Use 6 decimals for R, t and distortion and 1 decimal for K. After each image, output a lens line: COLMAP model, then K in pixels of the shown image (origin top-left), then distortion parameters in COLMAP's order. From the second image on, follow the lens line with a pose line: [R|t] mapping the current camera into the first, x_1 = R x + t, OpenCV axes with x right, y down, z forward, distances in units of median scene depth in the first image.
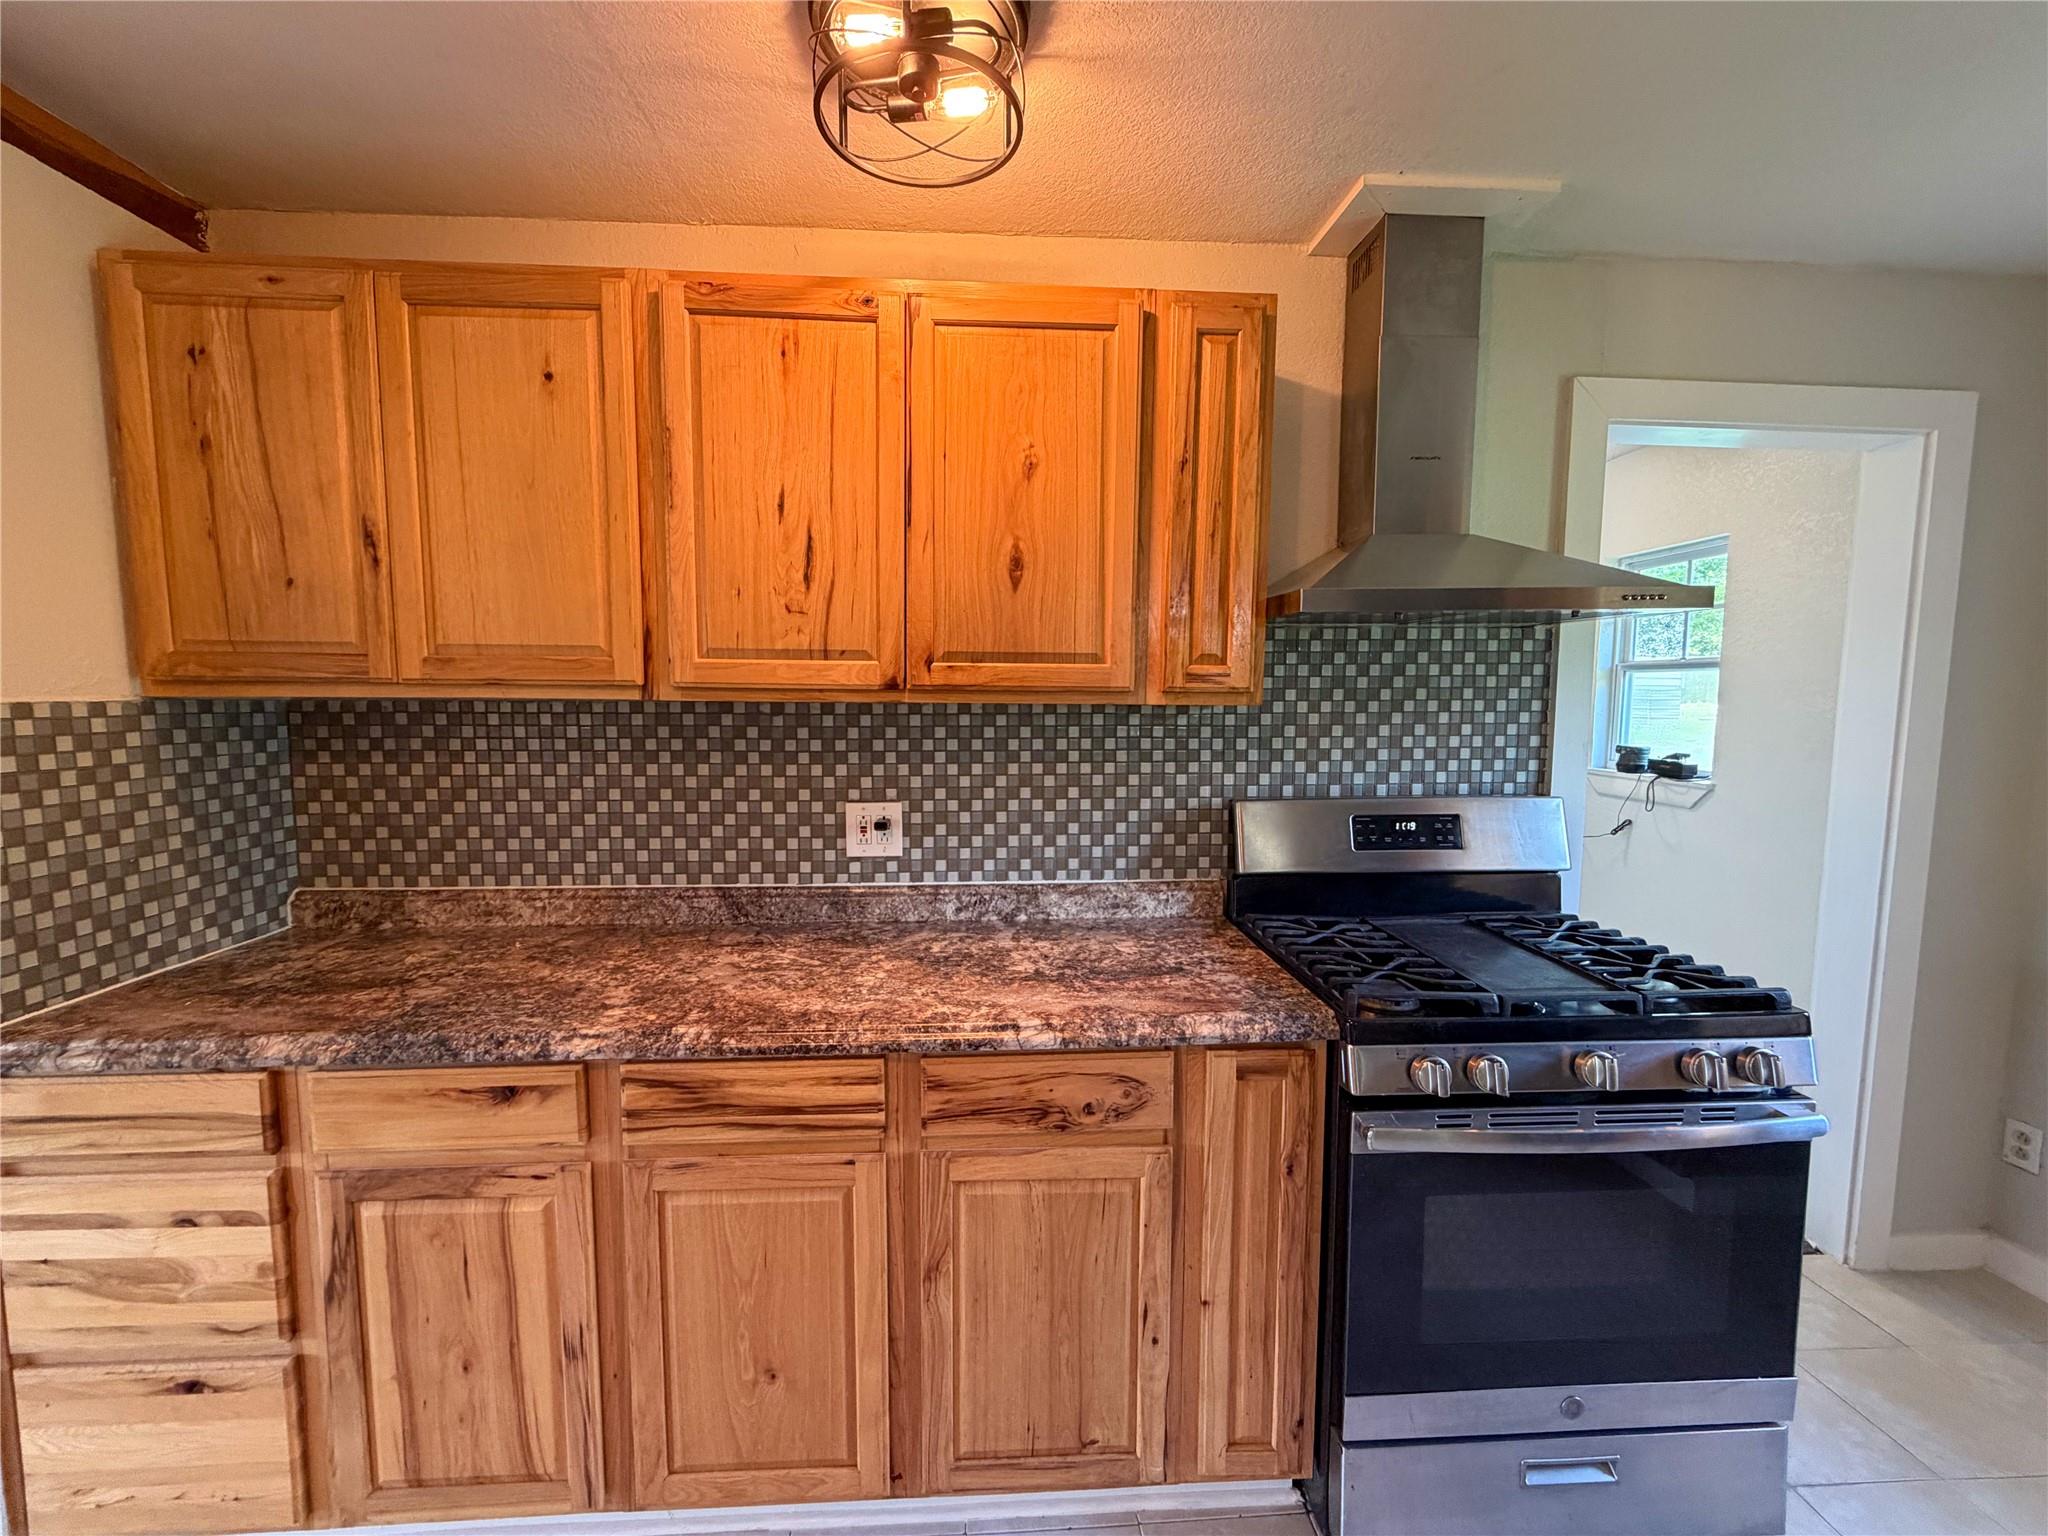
lens RADIAL K [[815.9, 0, 1016.1], [0, 815.9, 769.9], [0, 0, 1]] dist [0.000727, 0.000313]
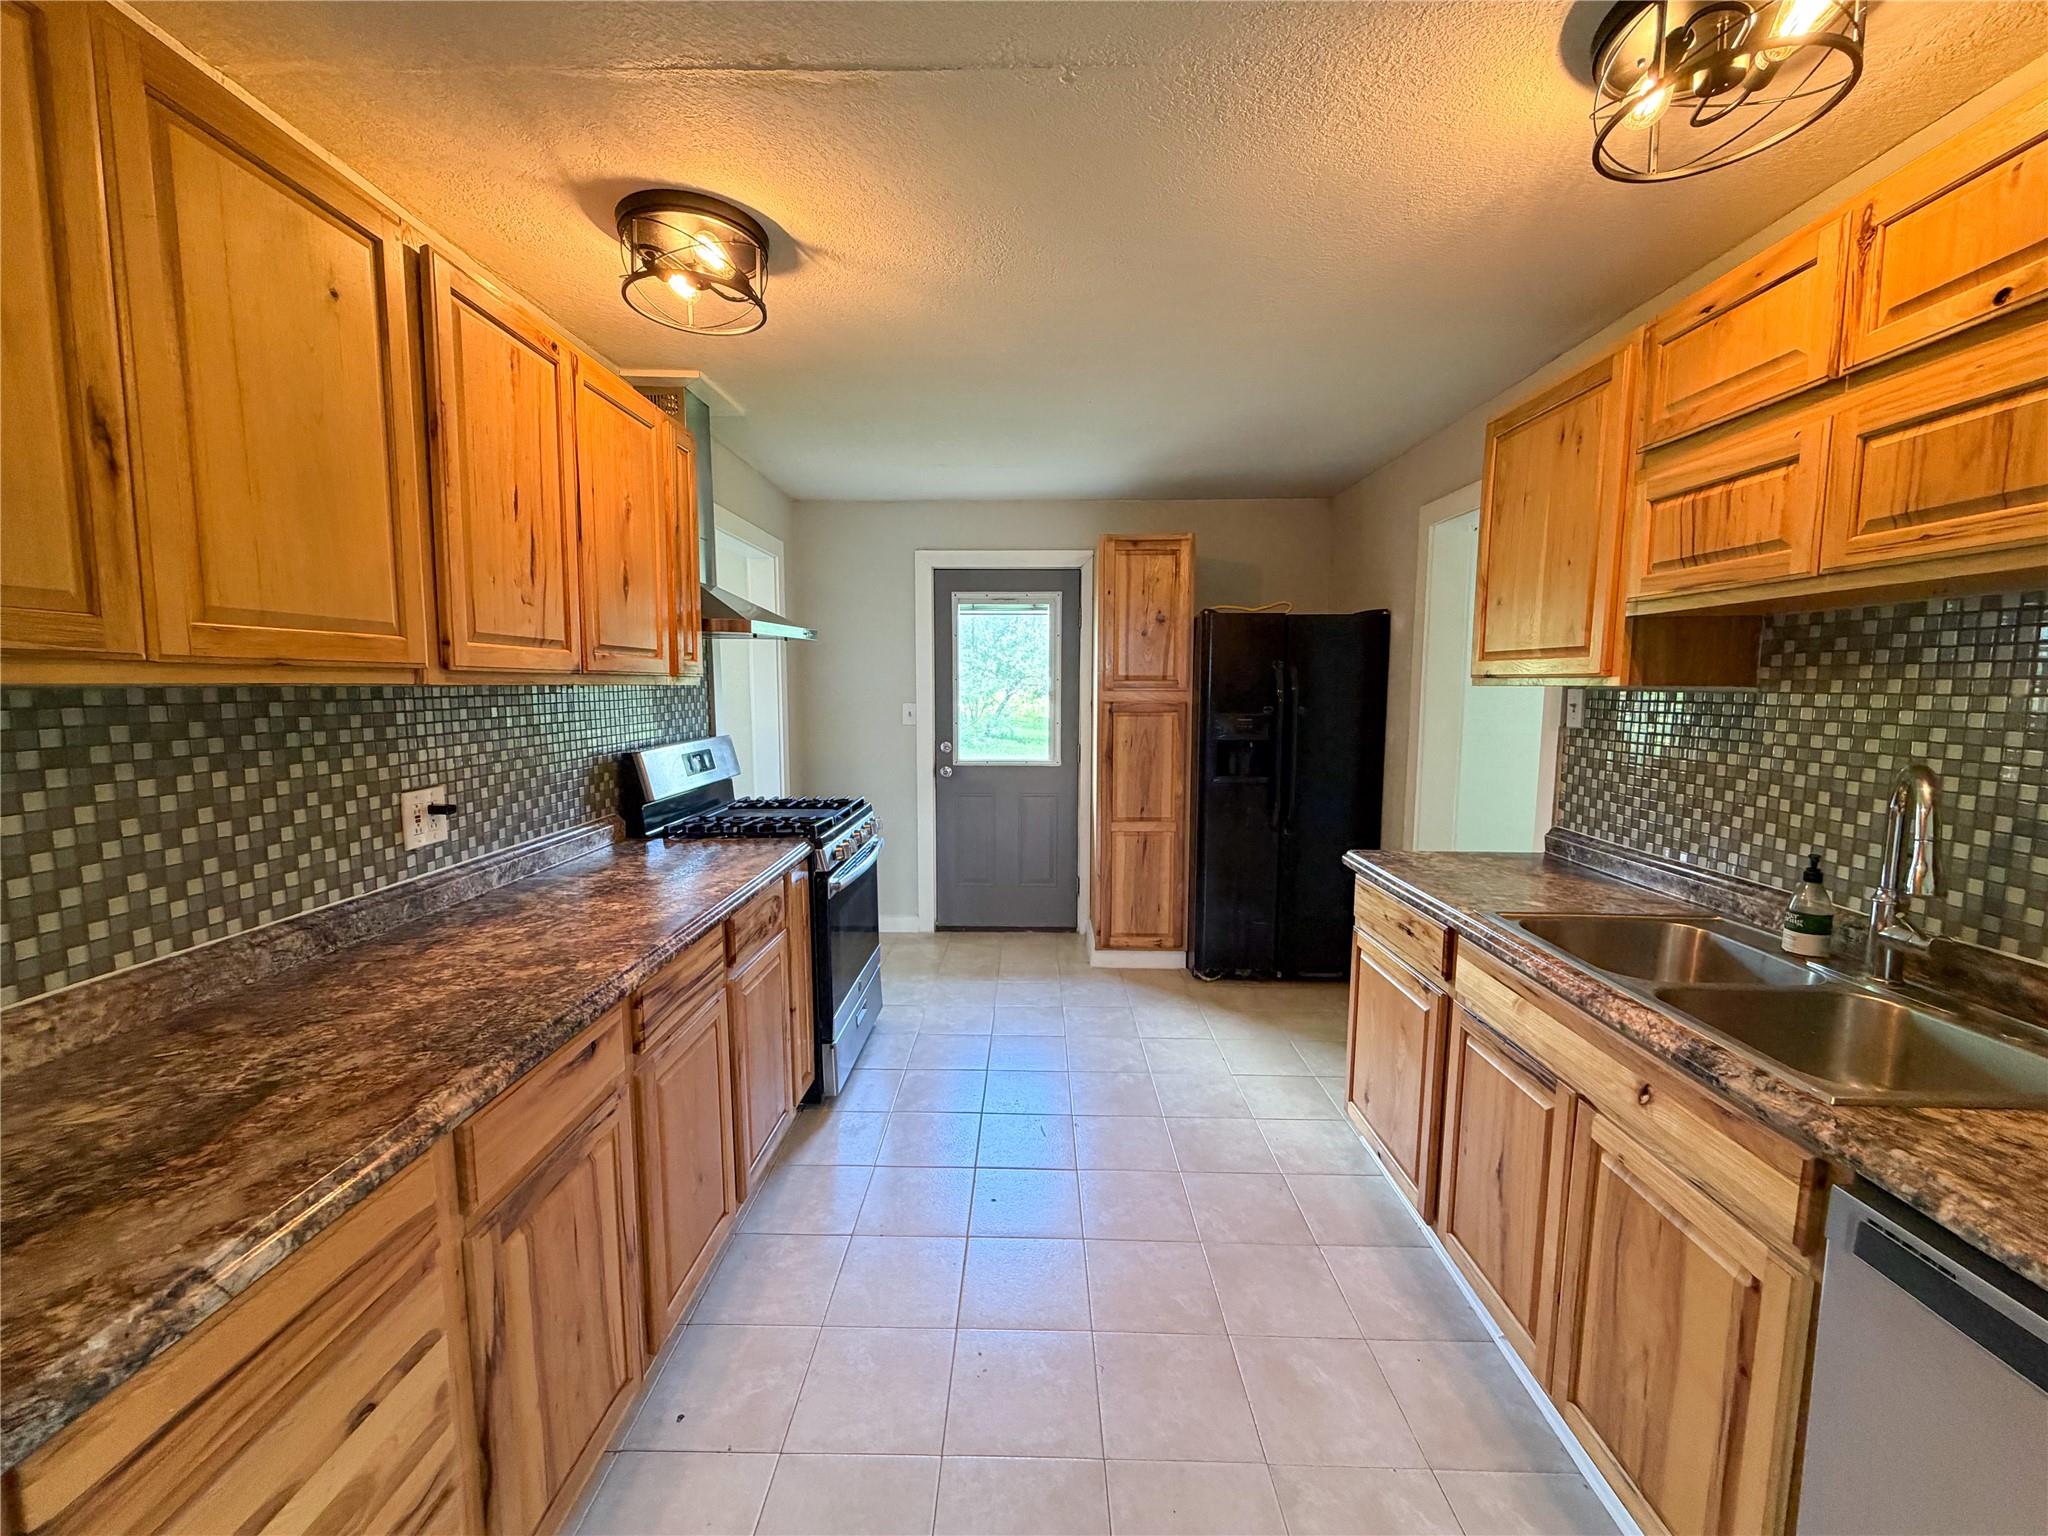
lens RADIAL K [[815.9, 0, 1019.2], [0, 815.9, 765.3], [0, 0, 1]] dist [0.000727, 0.000313]
pose [[0.083962, -0.107358, 0.990669, -1.102788], [0.089937, 0.990938, 0.099765, -0.021990], [-0.992402, 0.080721, 0.092857, 0.213952]]
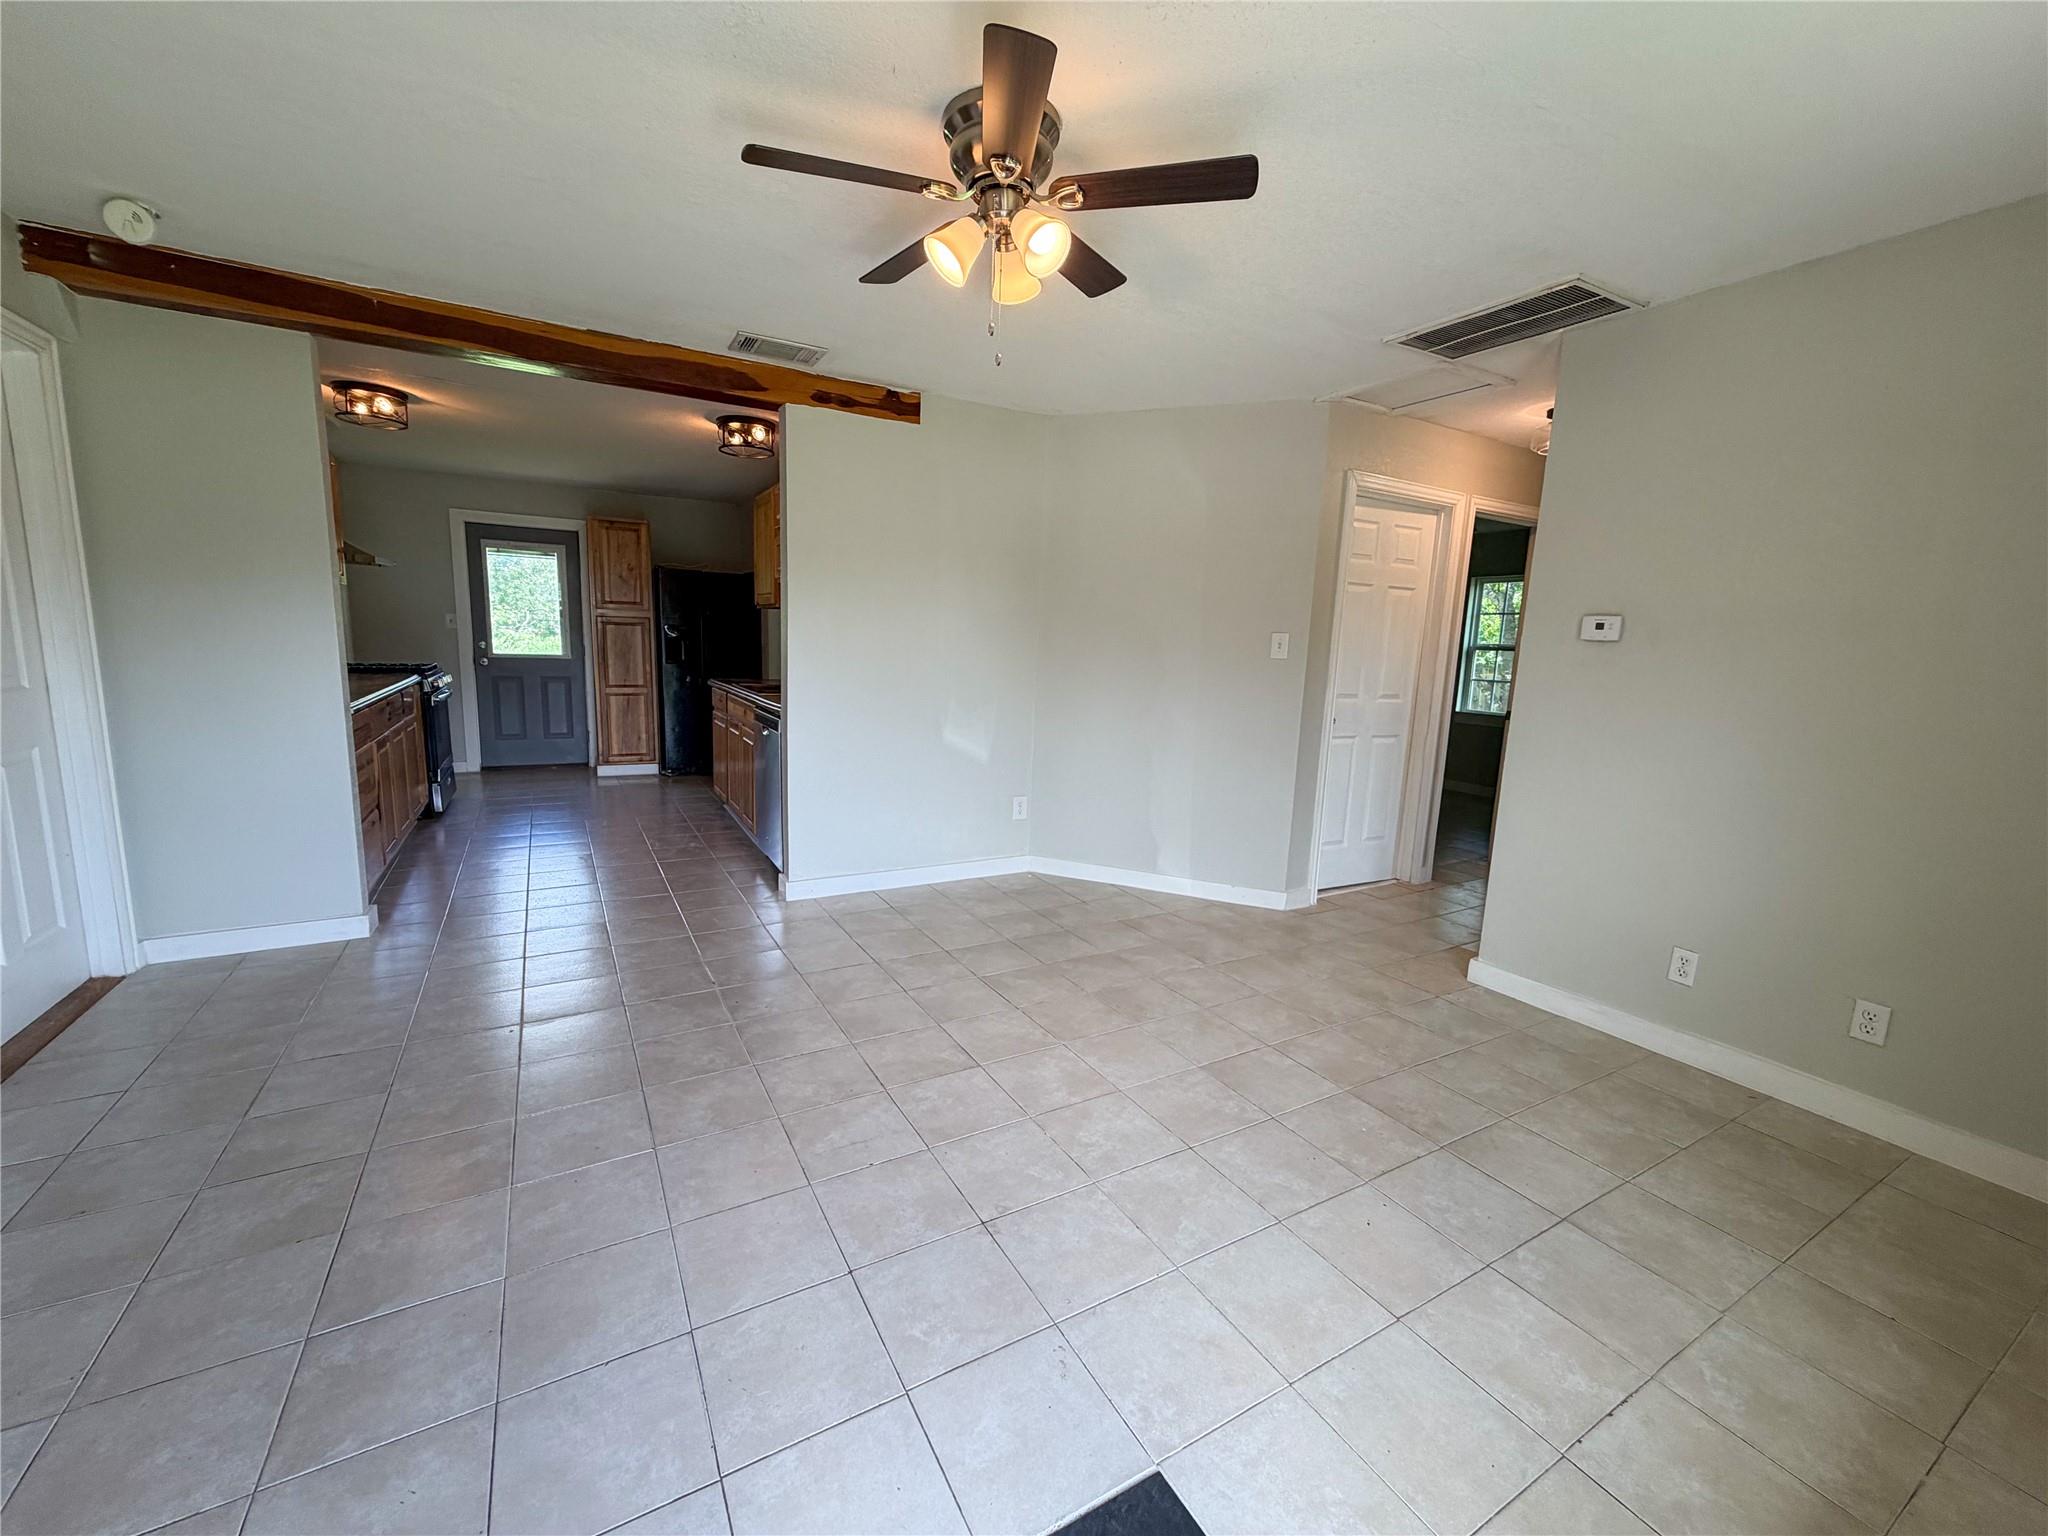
lens RADIAL K [[815.9, 0, 1019.3], [0, 815.9, 765.9], [0, 0, 1]] dist [0.000727, 0.000313]
pose [[-0.437244, -0.161237, 0.884771, -2.857866], [0.045480, 0.978575, 0.200807, 0.048347], [-0.898192, 0.128041, -0.420543, 0.114339]]
